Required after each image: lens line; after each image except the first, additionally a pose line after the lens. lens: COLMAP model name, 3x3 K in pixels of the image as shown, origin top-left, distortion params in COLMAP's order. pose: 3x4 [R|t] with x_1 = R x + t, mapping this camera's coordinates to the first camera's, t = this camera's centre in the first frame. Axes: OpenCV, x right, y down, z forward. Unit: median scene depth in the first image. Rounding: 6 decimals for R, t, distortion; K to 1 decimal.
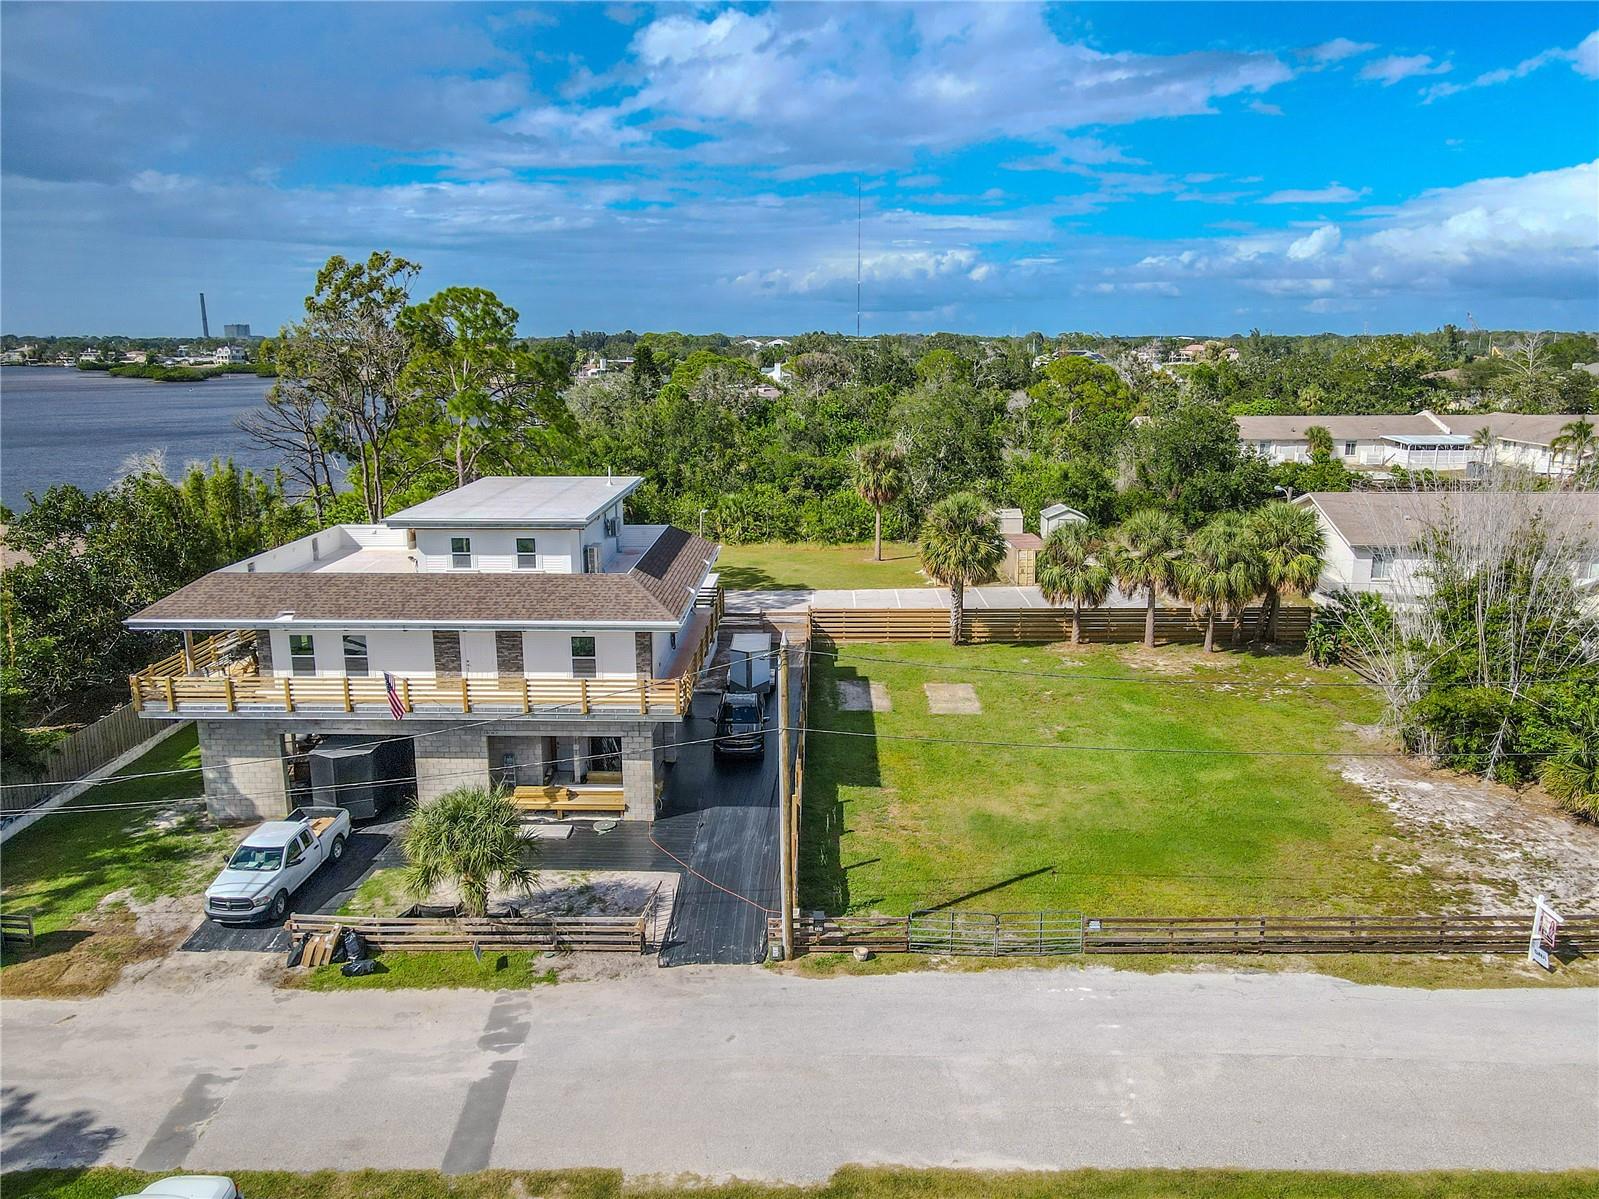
lens RADIAL K [[1176.9, 0, 796.0], [0, 1176.9, 613.8], [0, 0, 1]] dist [0.011131, 0.009207]
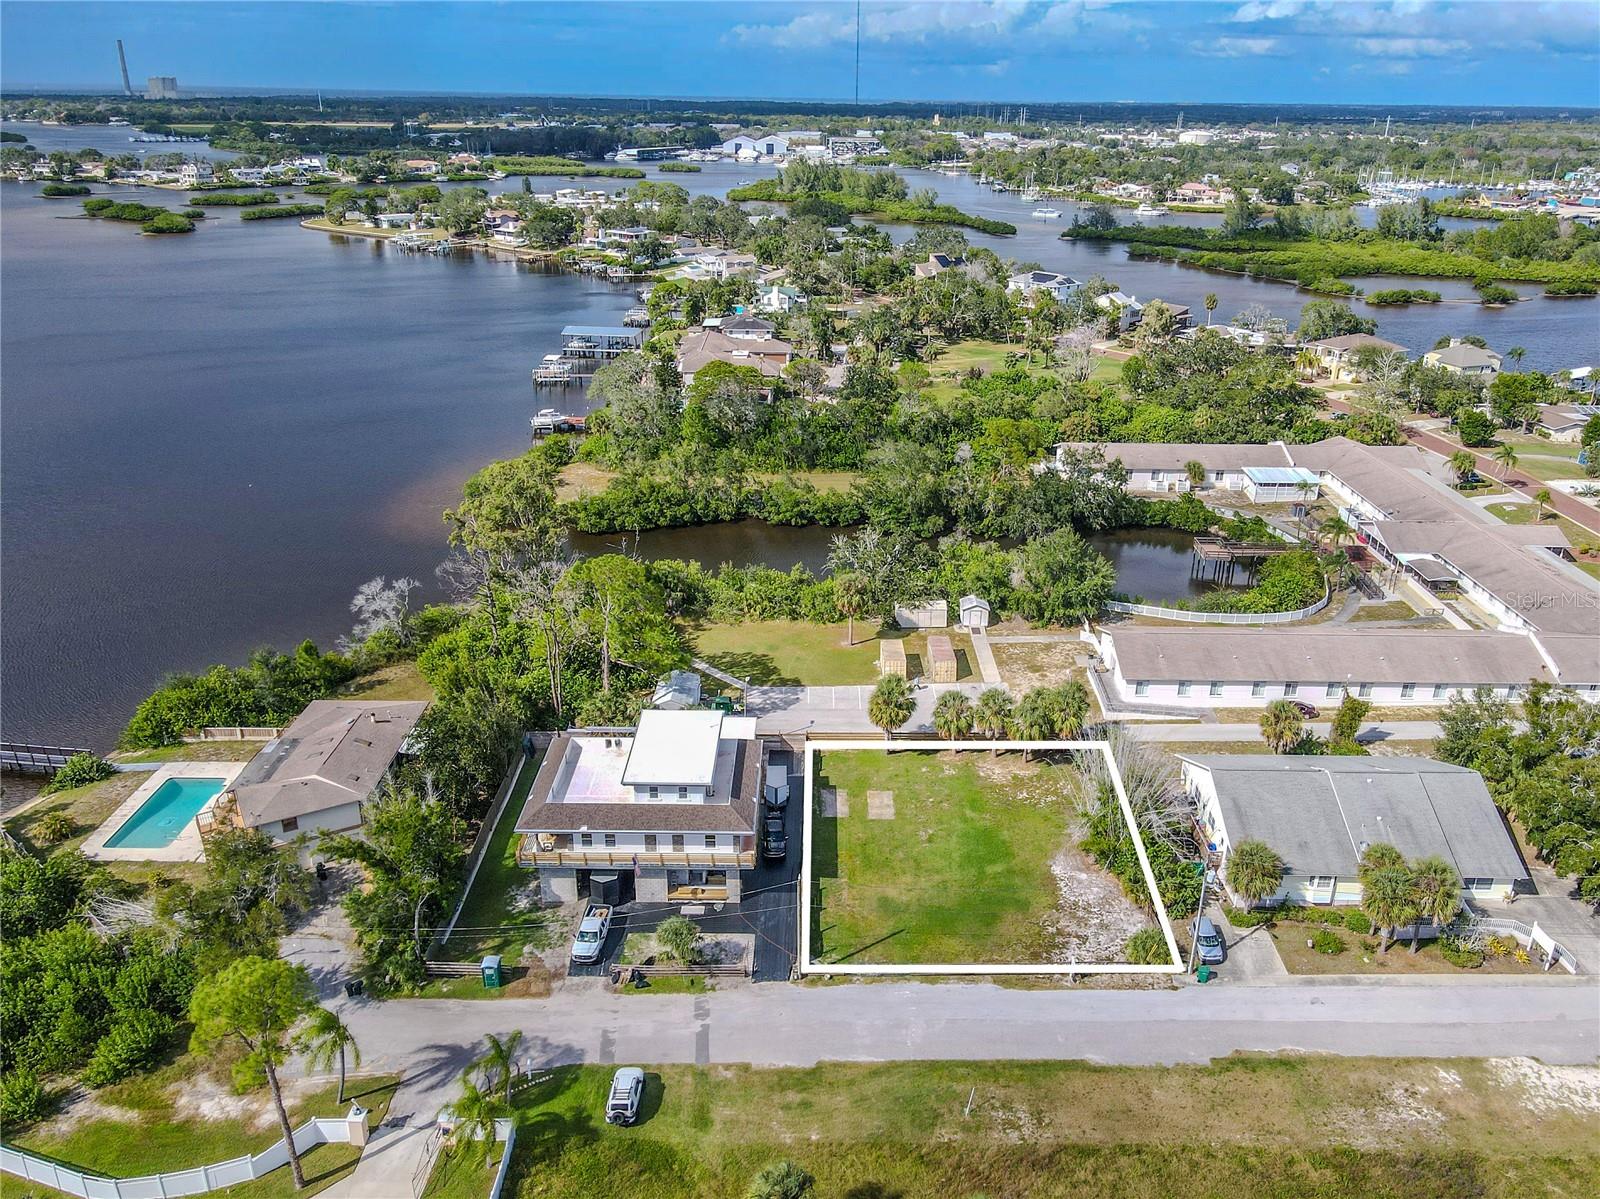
lens RADIAL K [[1214.7, 0, 838.4], [0, 1214.7, 653.8], [0, 0, 1]] dist [0.008683, 0.011445]
pose [[0.999130, 0.000287, 0.041704, -0.030848], [-0.008695, 0.979436, 0.201567, -0.866892], [-0.040789, -0.201755, 0.978586, -1.365766]]
